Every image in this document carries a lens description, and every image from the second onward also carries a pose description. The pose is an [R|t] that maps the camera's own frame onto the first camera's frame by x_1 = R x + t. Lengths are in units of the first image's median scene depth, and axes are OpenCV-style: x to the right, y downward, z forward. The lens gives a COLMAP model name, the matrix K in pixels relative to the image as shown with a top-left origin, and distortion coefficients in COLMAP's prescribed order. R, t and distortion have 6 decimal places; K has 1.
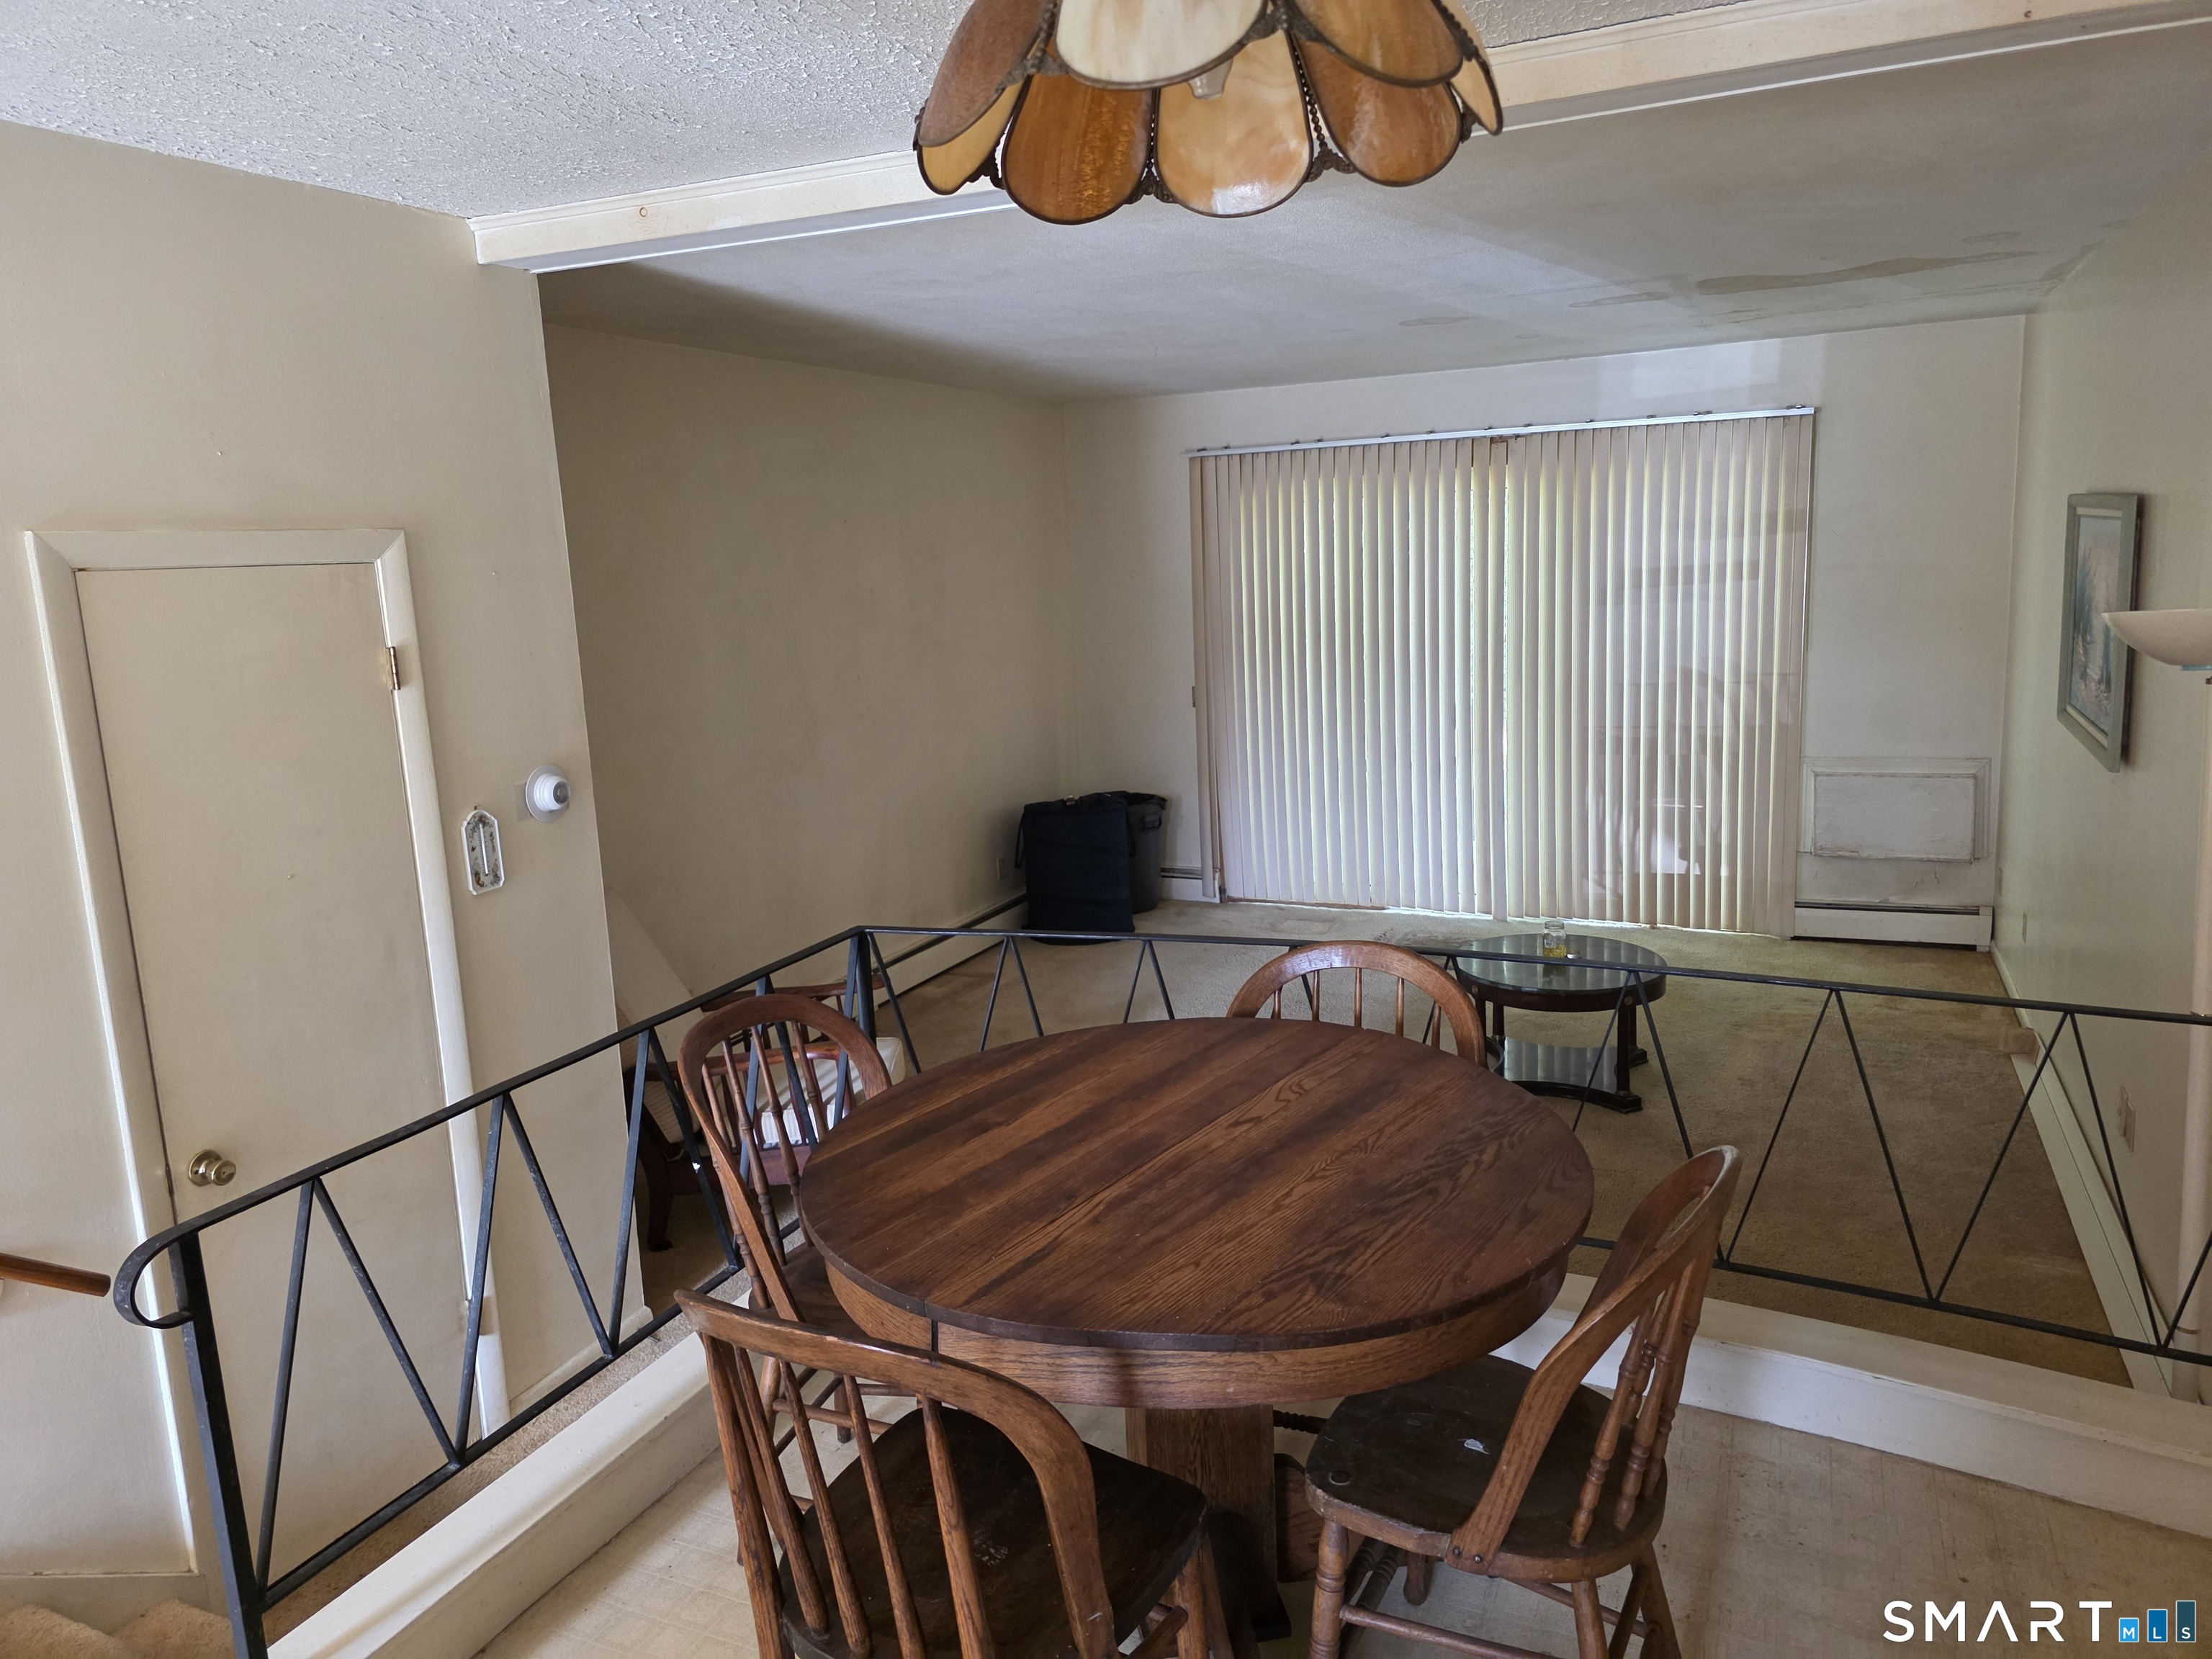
lens RADIAL K [[1489.3, 0, 1112.3], [0, 1489.3, 801.3], [0, 0, 1]] dist [0.070242, -0.071845]
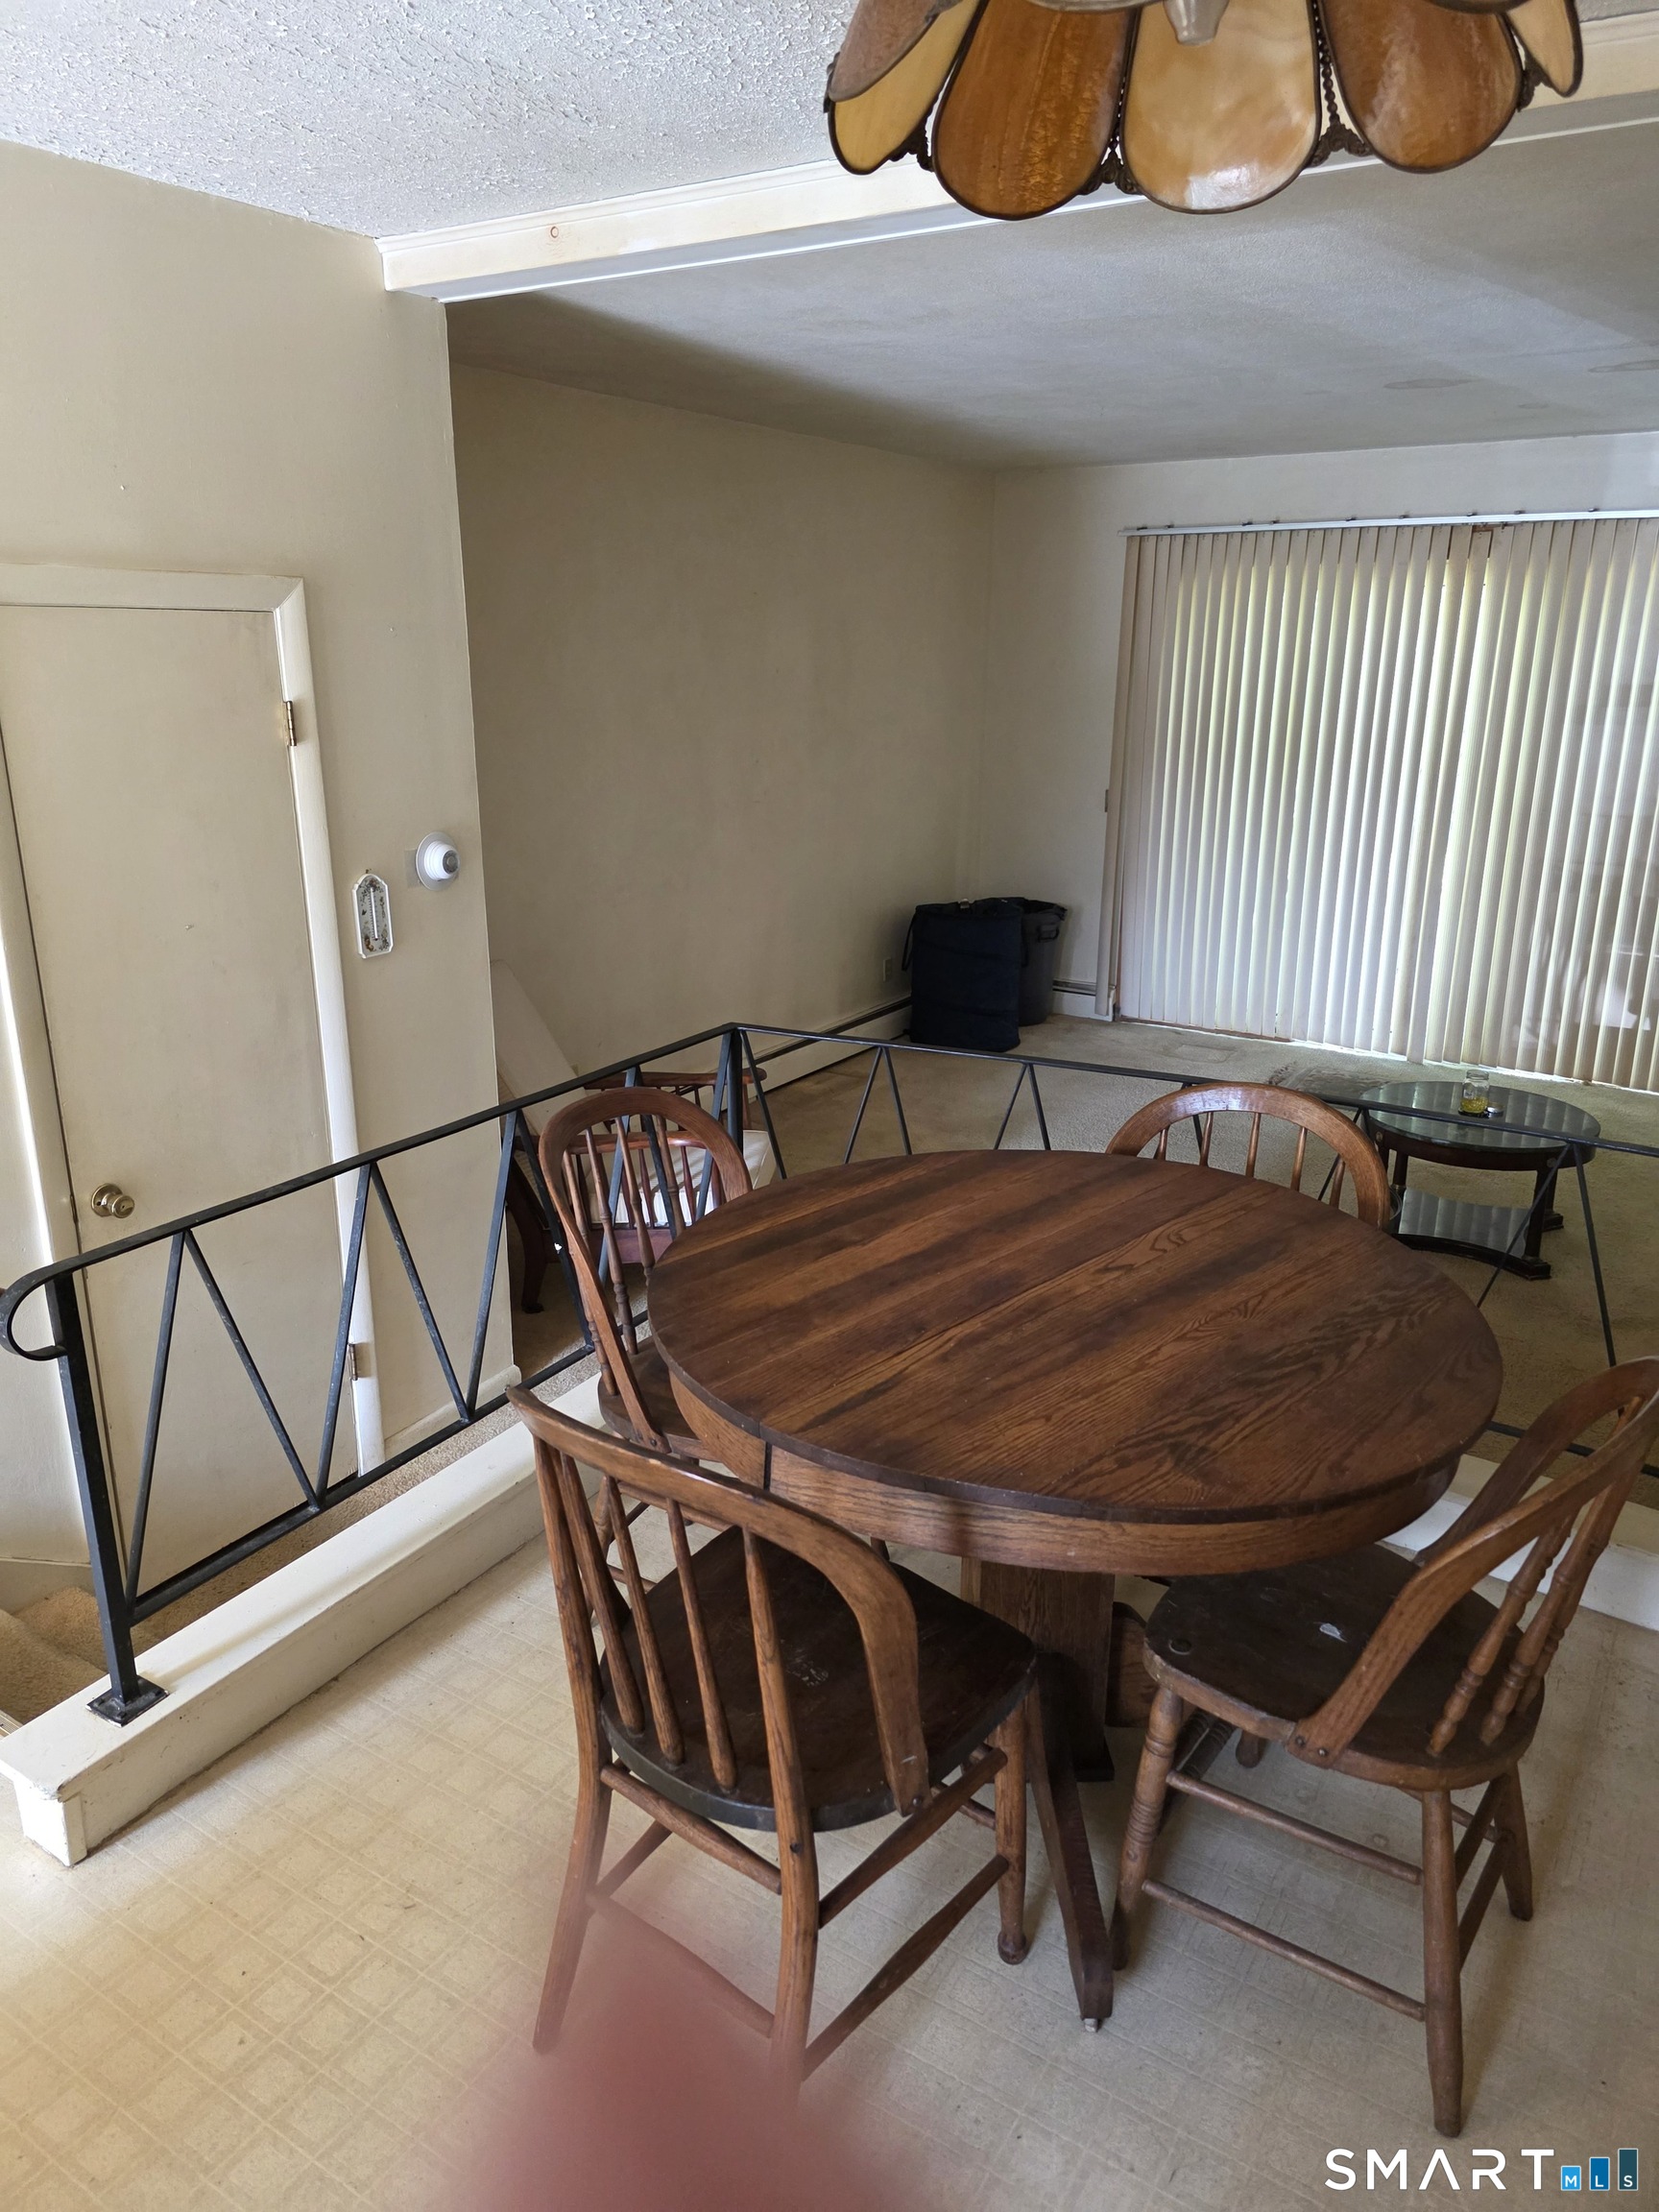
lens RADIAL K [[1485.8, 0, 804.1], [0, 1485.8, 1094.0], [0, 0, 1]] dist [0.079031, -0.080098]
pose [[0.988174, 0.086767, -0.126427, 0.004703], [-0.069477, 0.988369, 0.135278, -0.006551], [0.136694, -0.124894, 0.982709, 0.063040]]
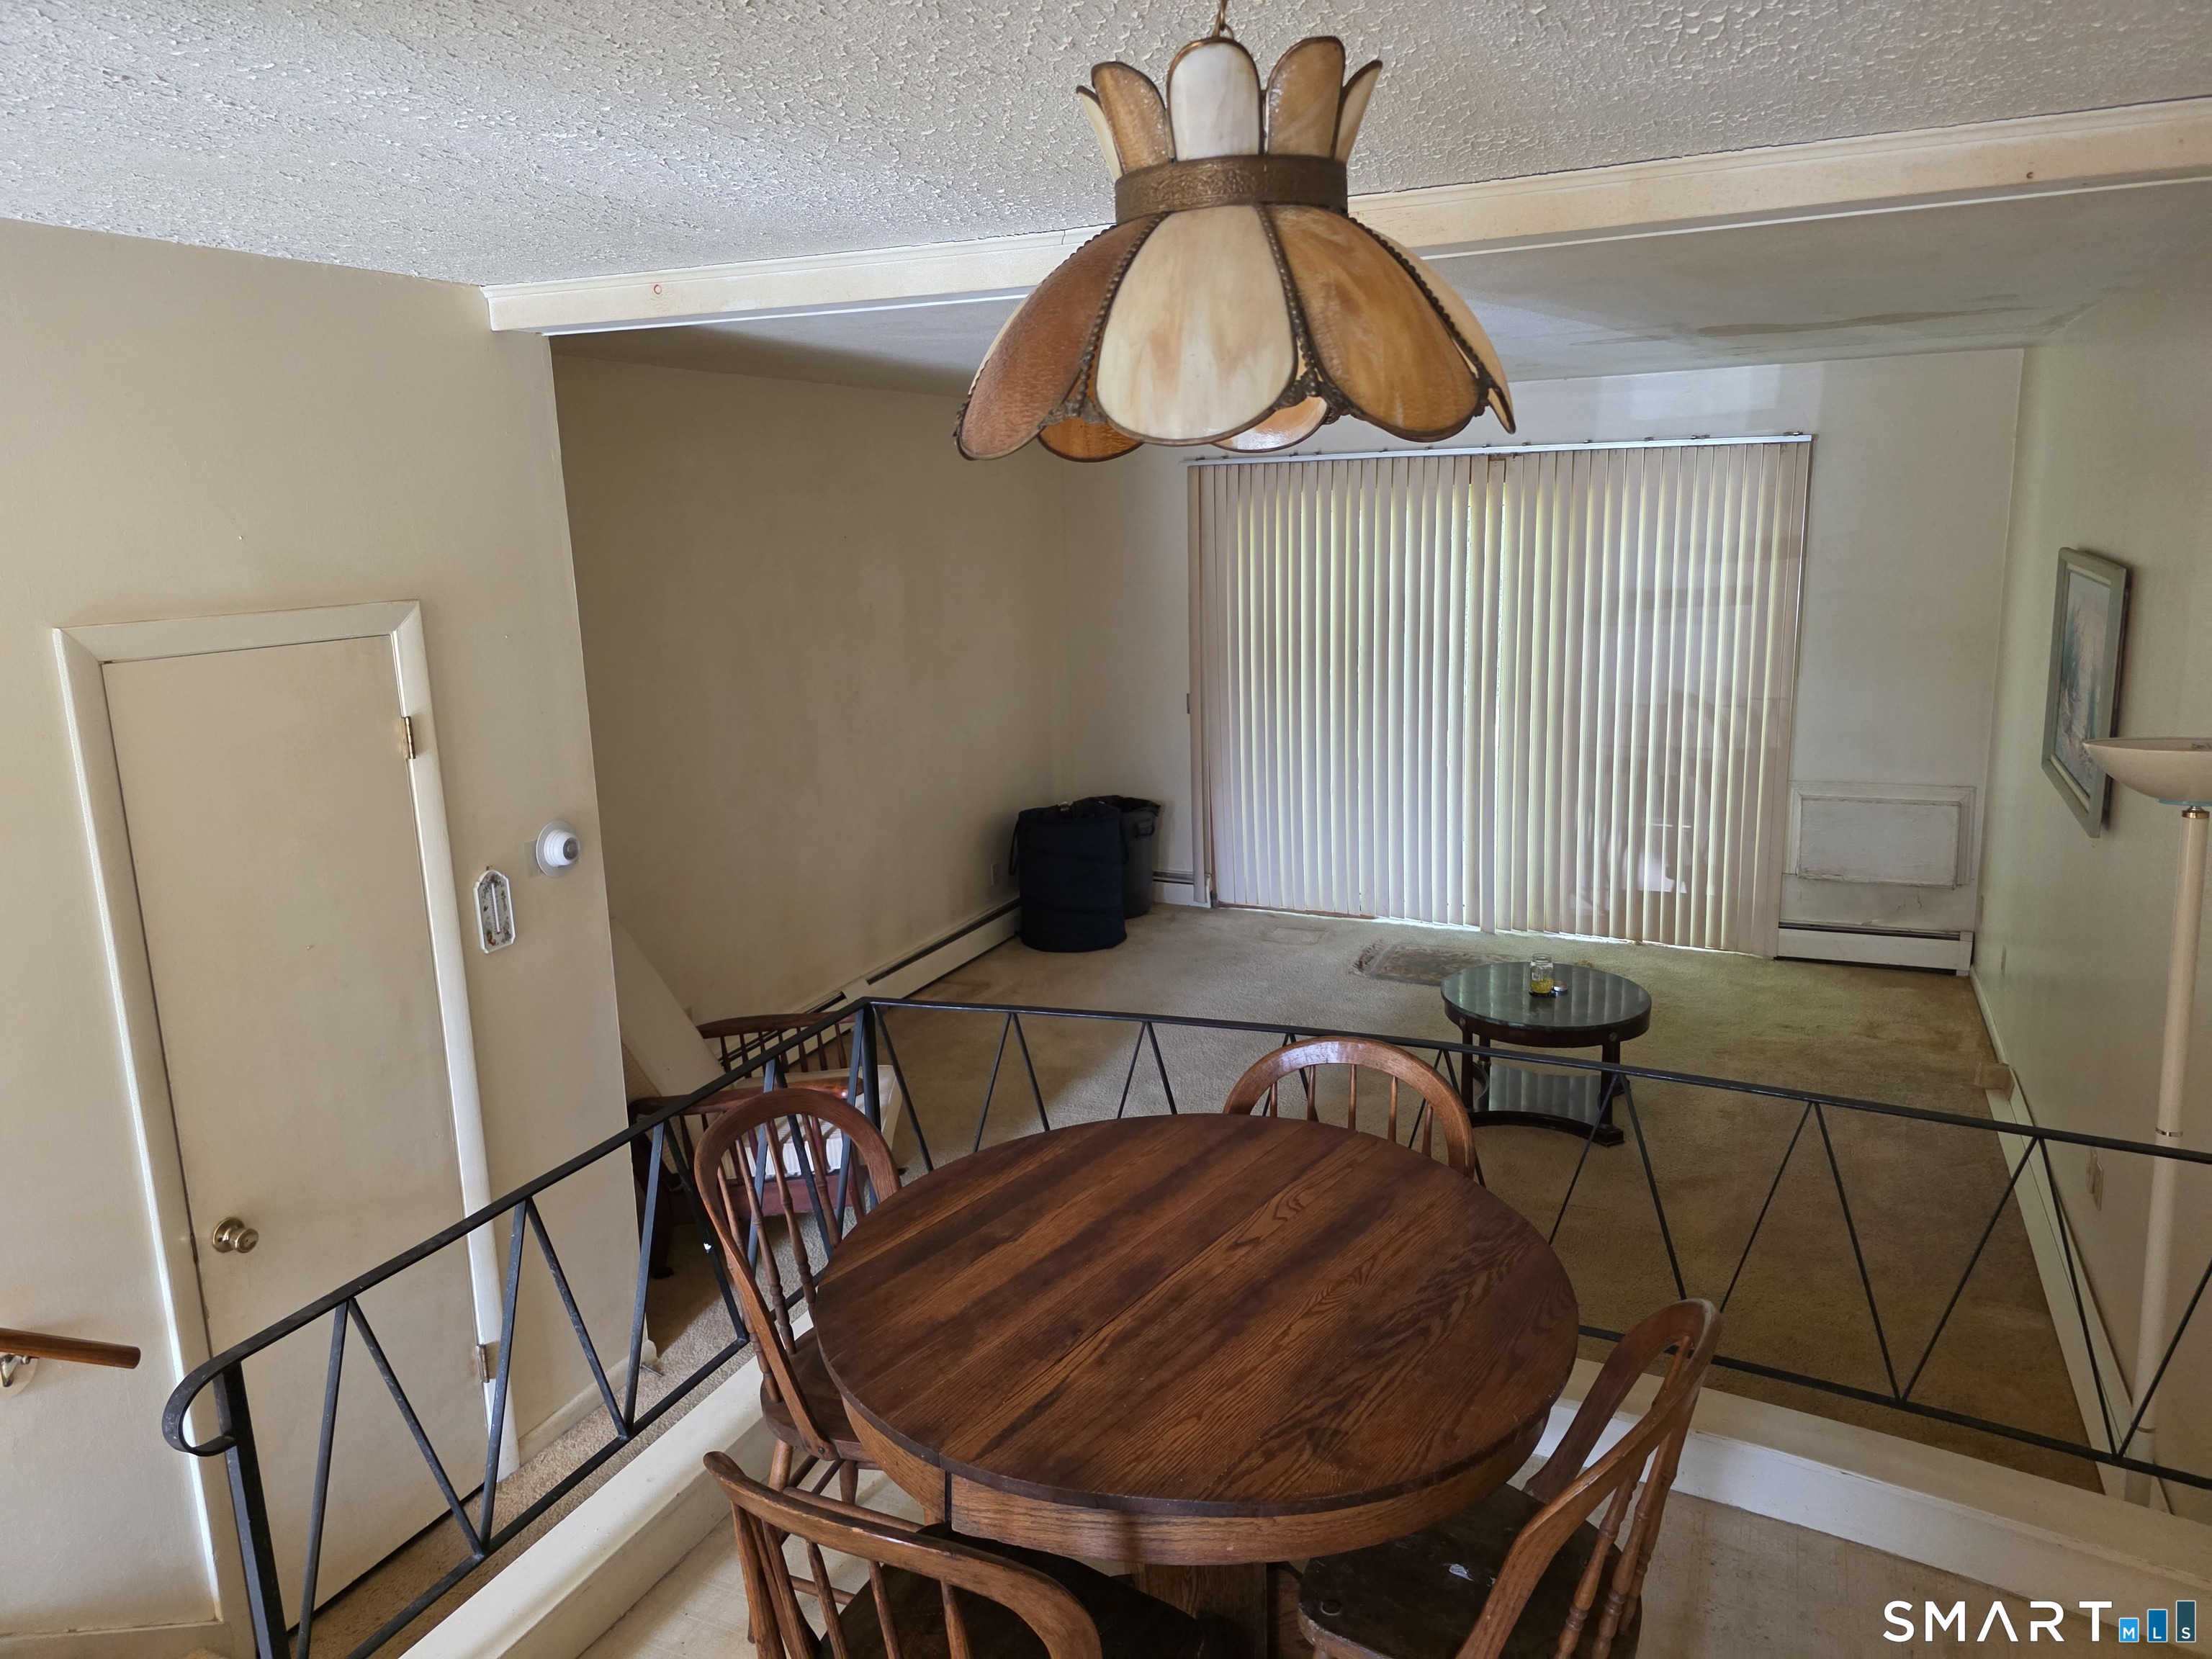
lens RADIAL K [[1490.0, 0, 1106.5], [0, 1490.0, 805.7], [0, 0, 1]] dist [0.067935, -0.068644]
pose [[0.999896, 0.013811, 0.004218, -0.014033], [-0.013933, 0.999444, 0.030305, -0.112354], [-0.003797, -0.030360, 0.999532, -0.027188]]
